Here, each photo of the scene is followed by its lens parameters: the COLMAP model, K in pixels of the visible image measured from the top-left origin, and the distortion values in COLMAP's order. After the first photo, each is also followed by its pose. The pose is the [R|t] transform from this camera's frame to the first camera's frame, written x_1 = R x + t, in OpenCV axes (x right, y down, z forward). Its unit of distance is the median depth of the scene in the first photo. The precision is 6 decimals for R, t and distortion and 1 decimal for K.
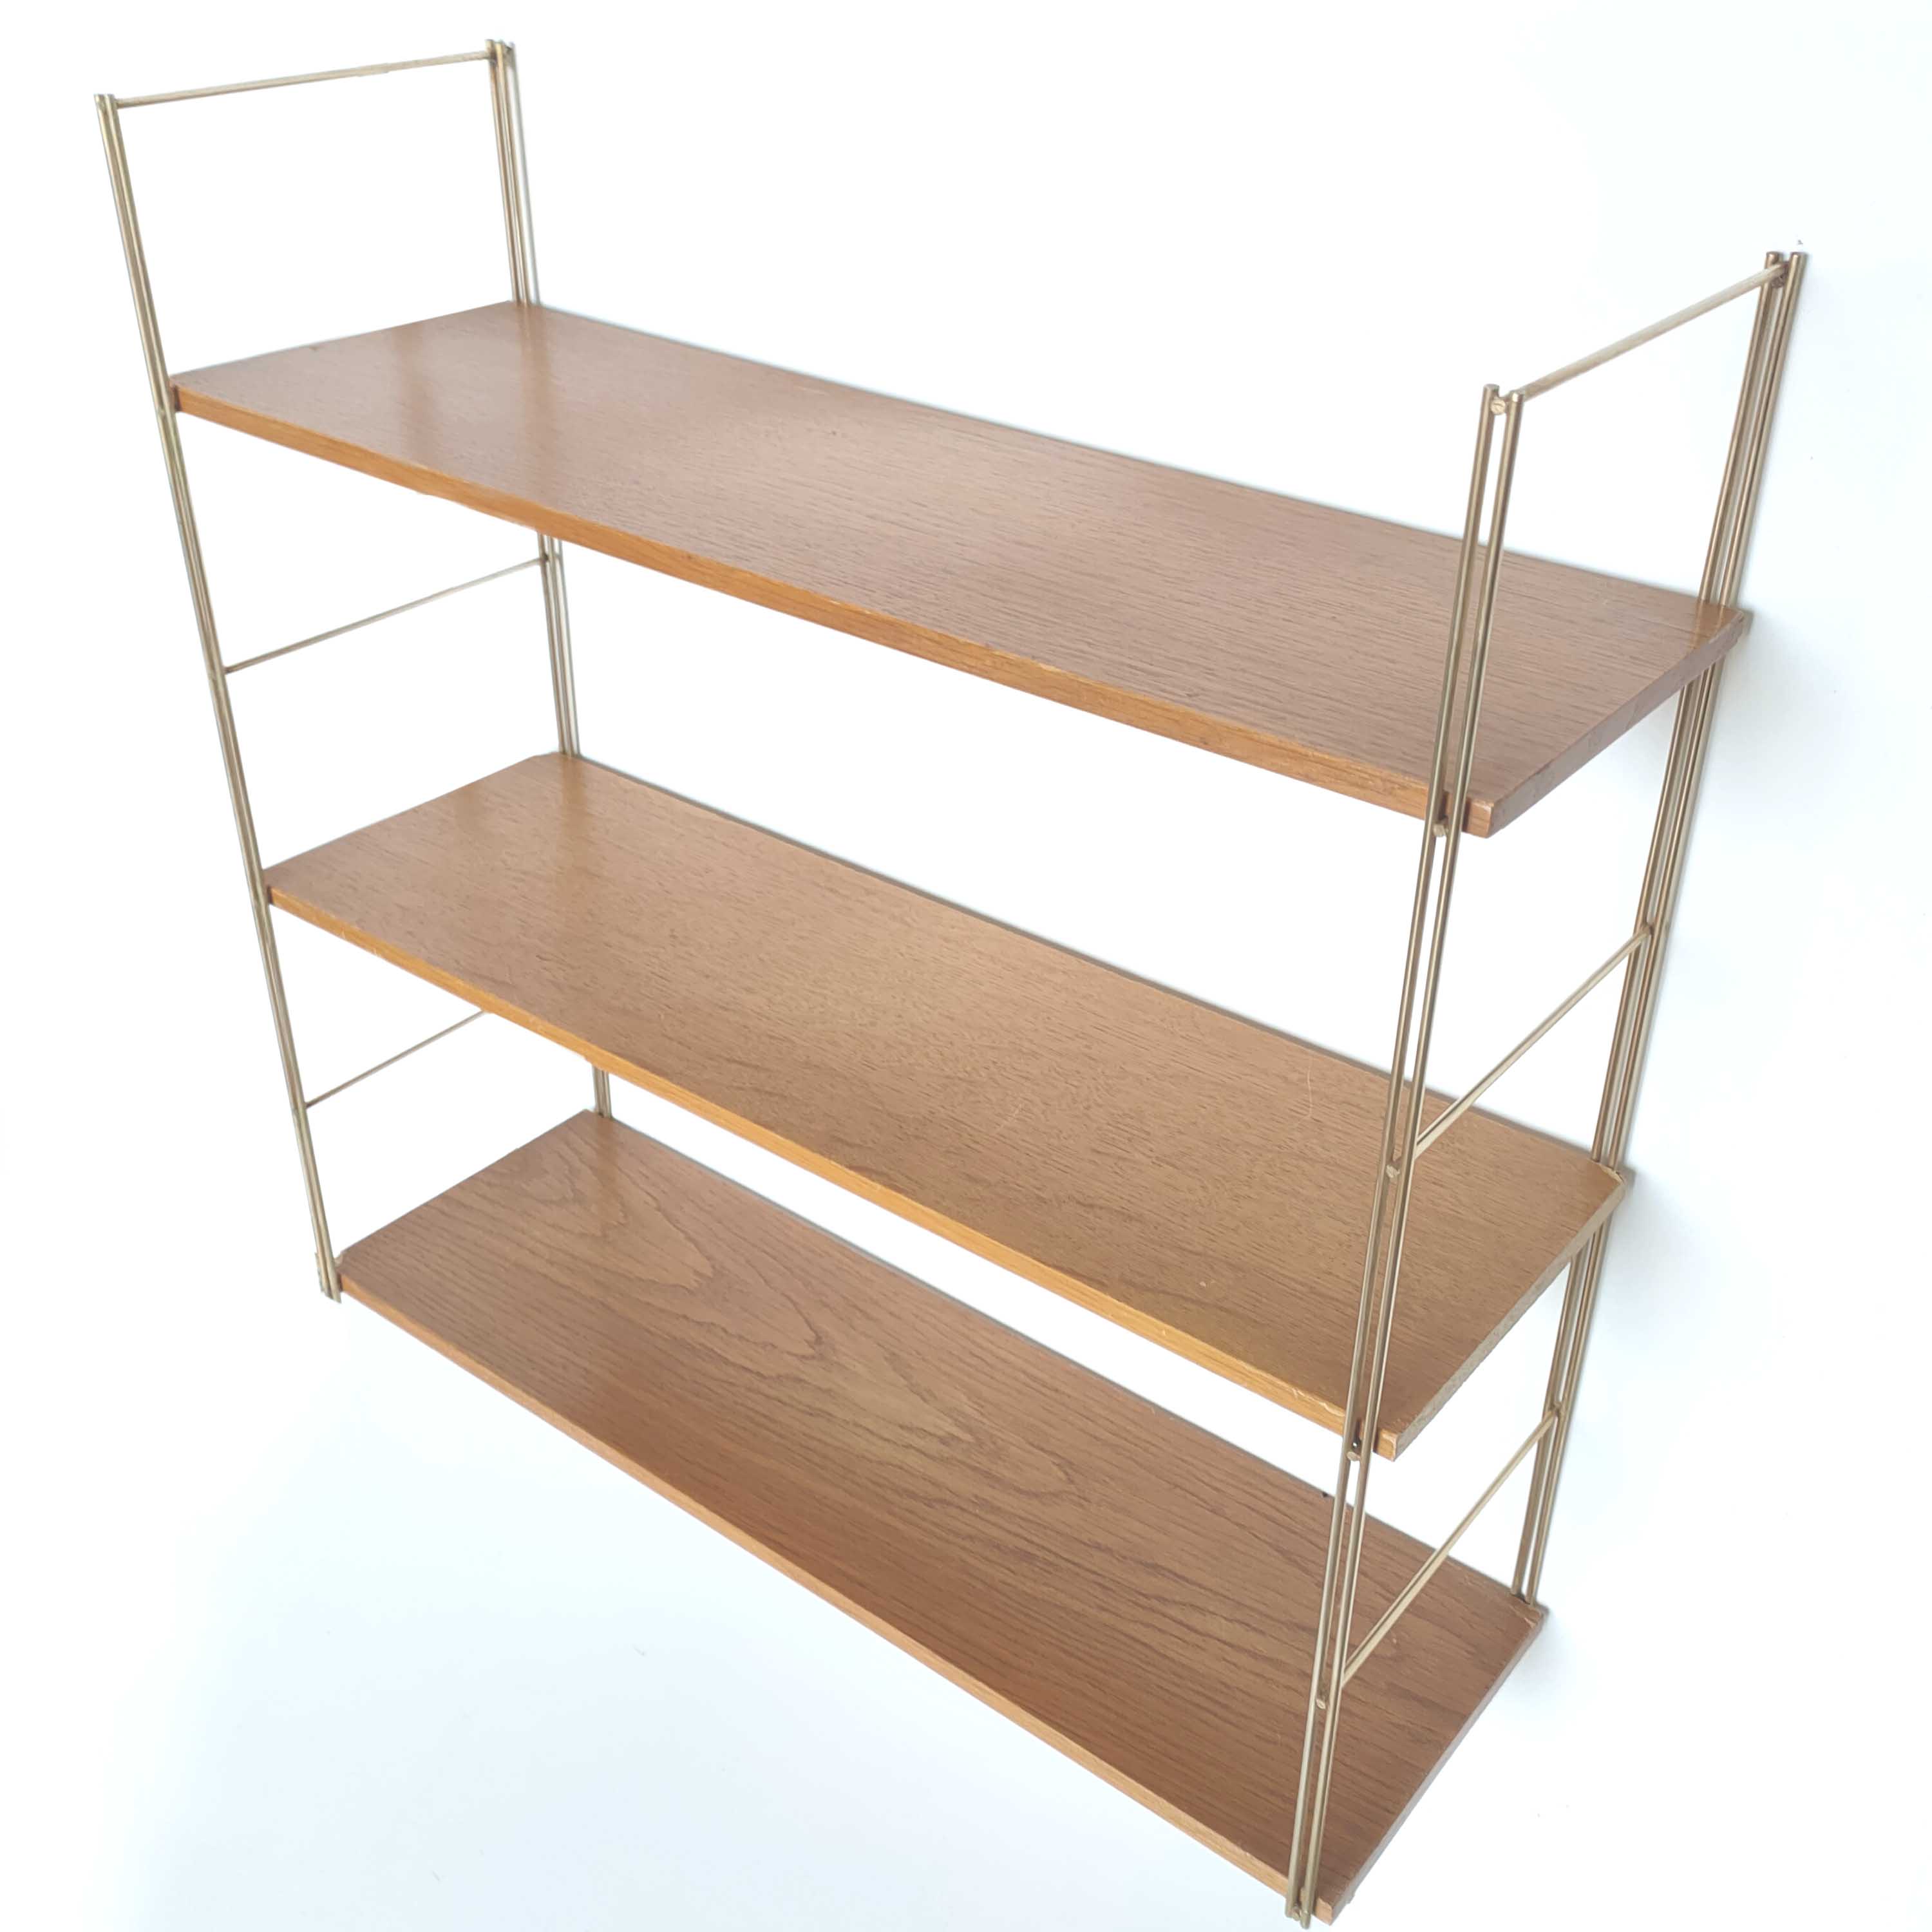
lens RADIAL K [[2129.9, 0, 1075.2], [0, 2129.9, 958.1], [0, 0, 1]] dist [0.025972, 0.100811]
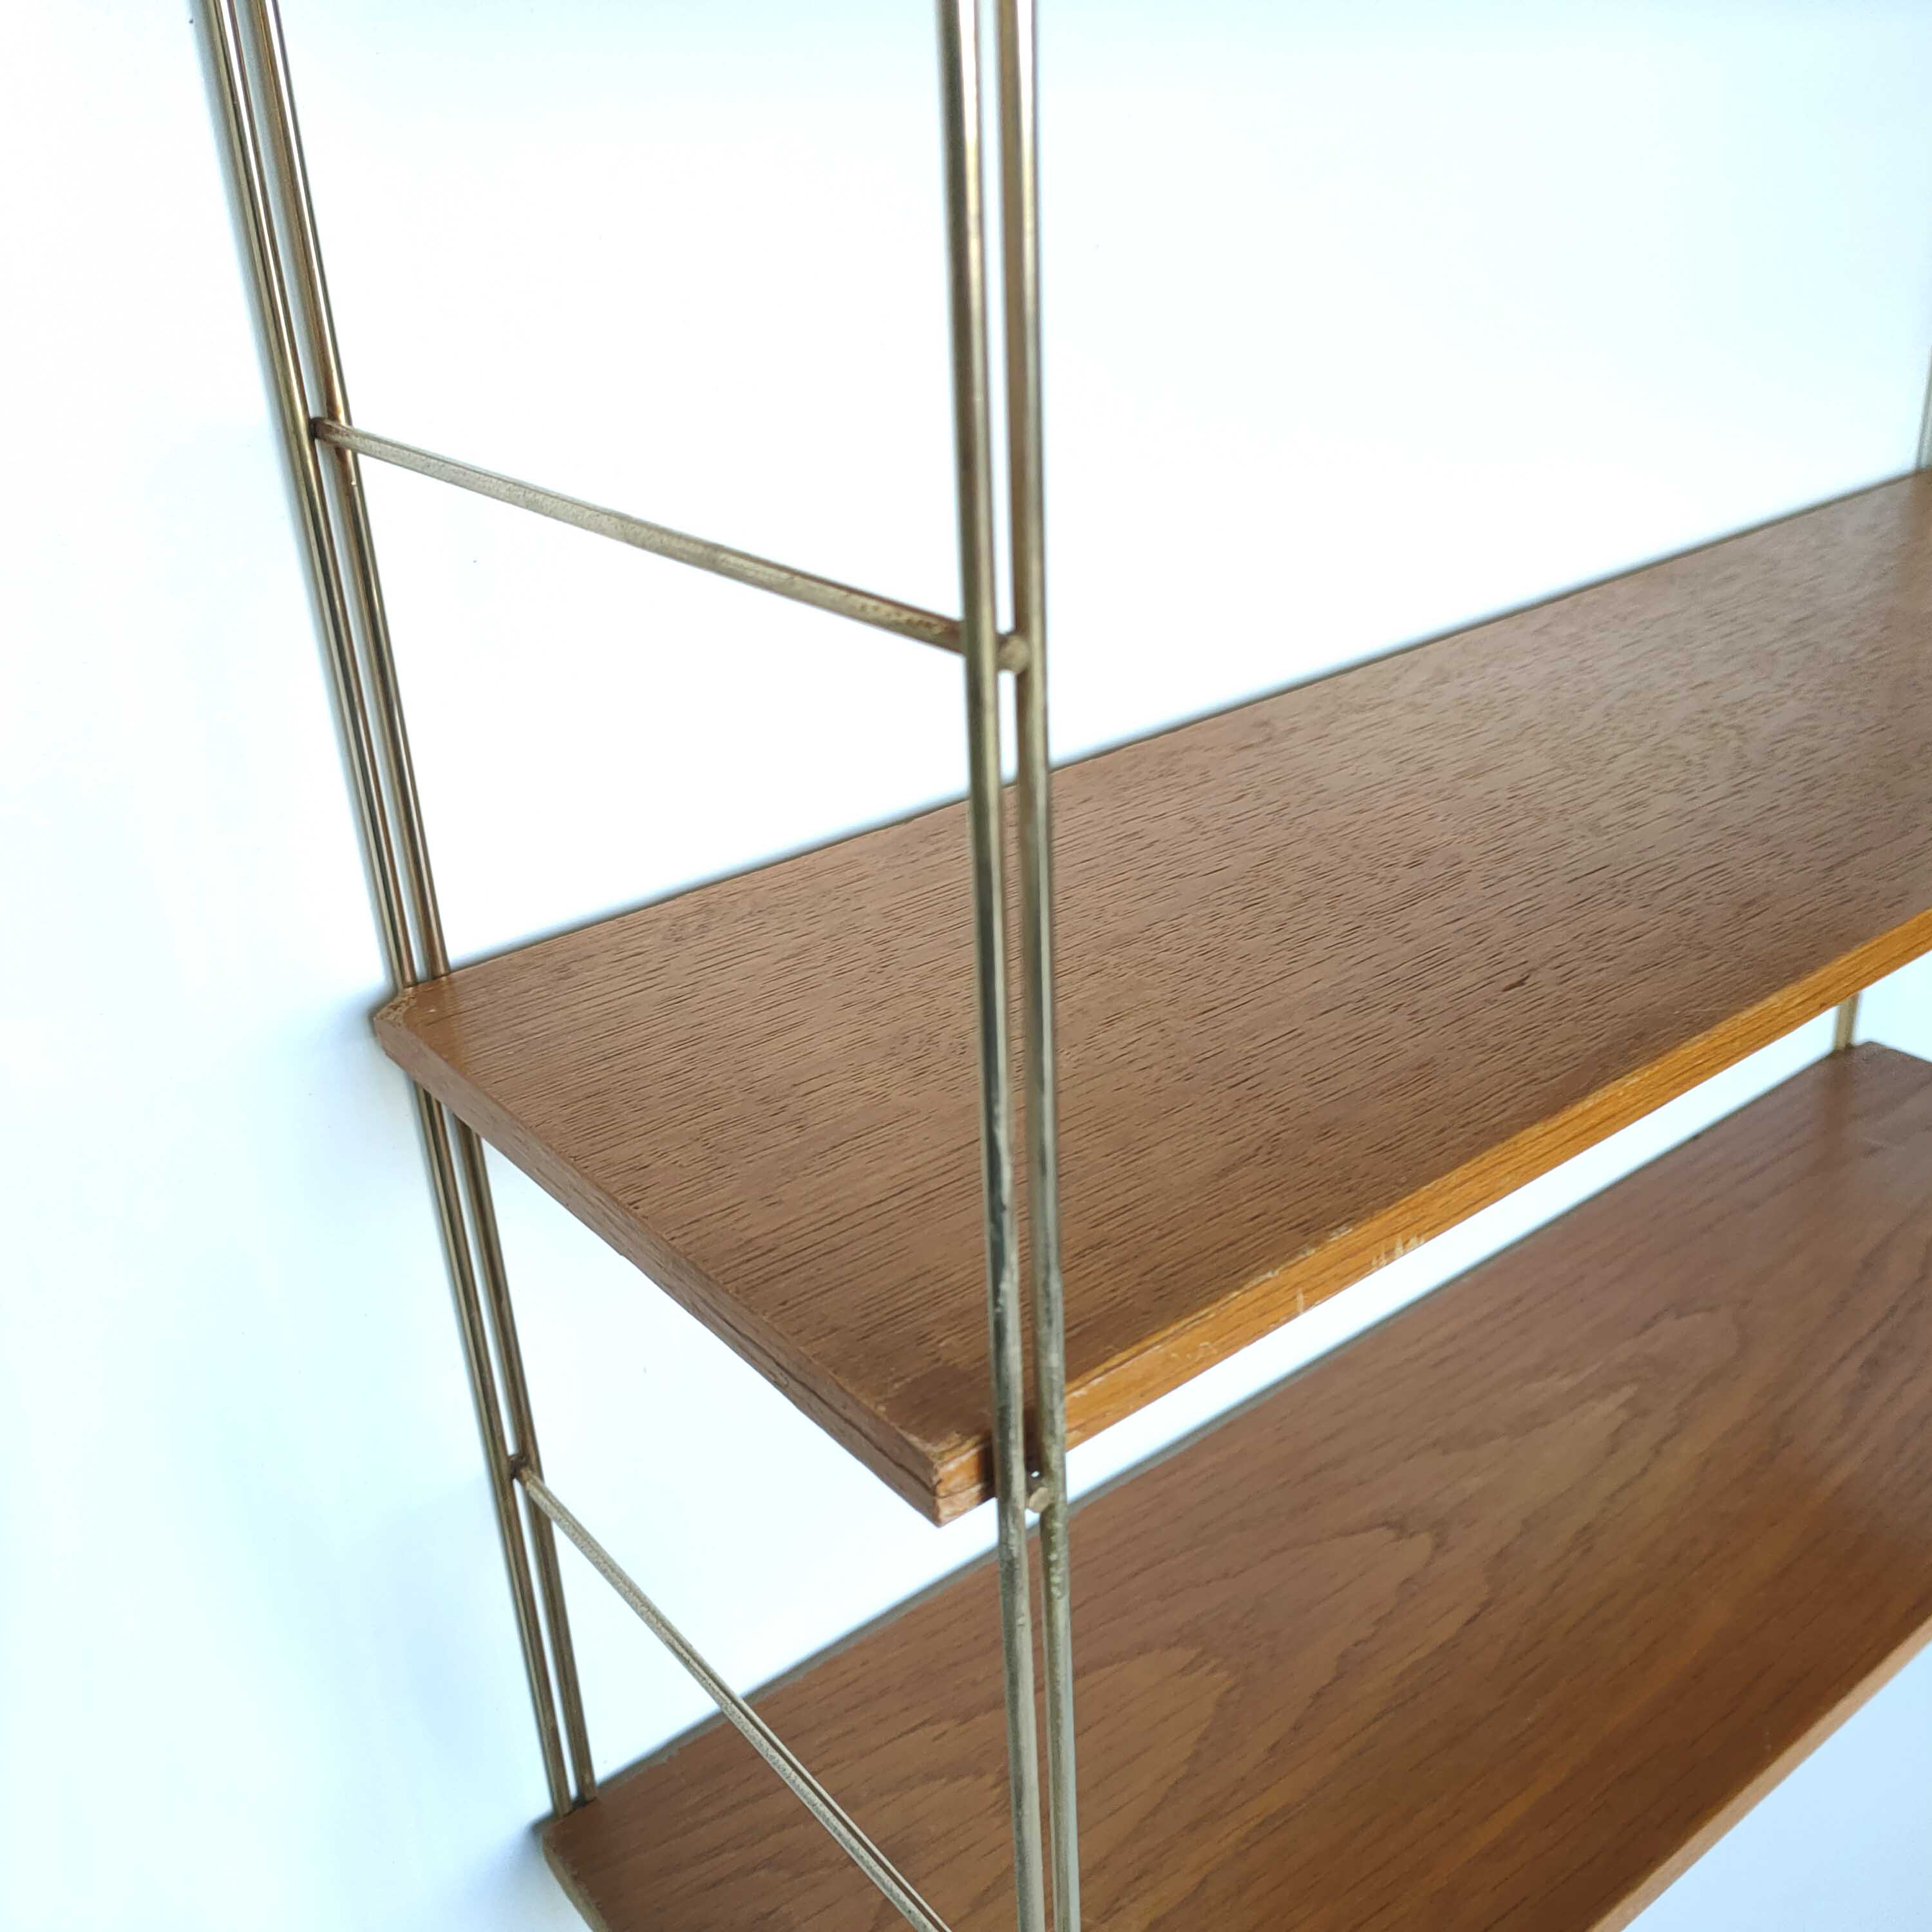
lens RADIAL K [[1953.0, 0, 957.0], [0, 1953.0, 993.9], [0, 0, 1]] dist [0.029542, -0.009731]
pose [[0.261799, -0.469479, 0.843239, -0.611359], [0.539334, 0.795723, 0.275578, -0.166255], [-0.800363, 0.382641, 0.461525, 0.919413]]
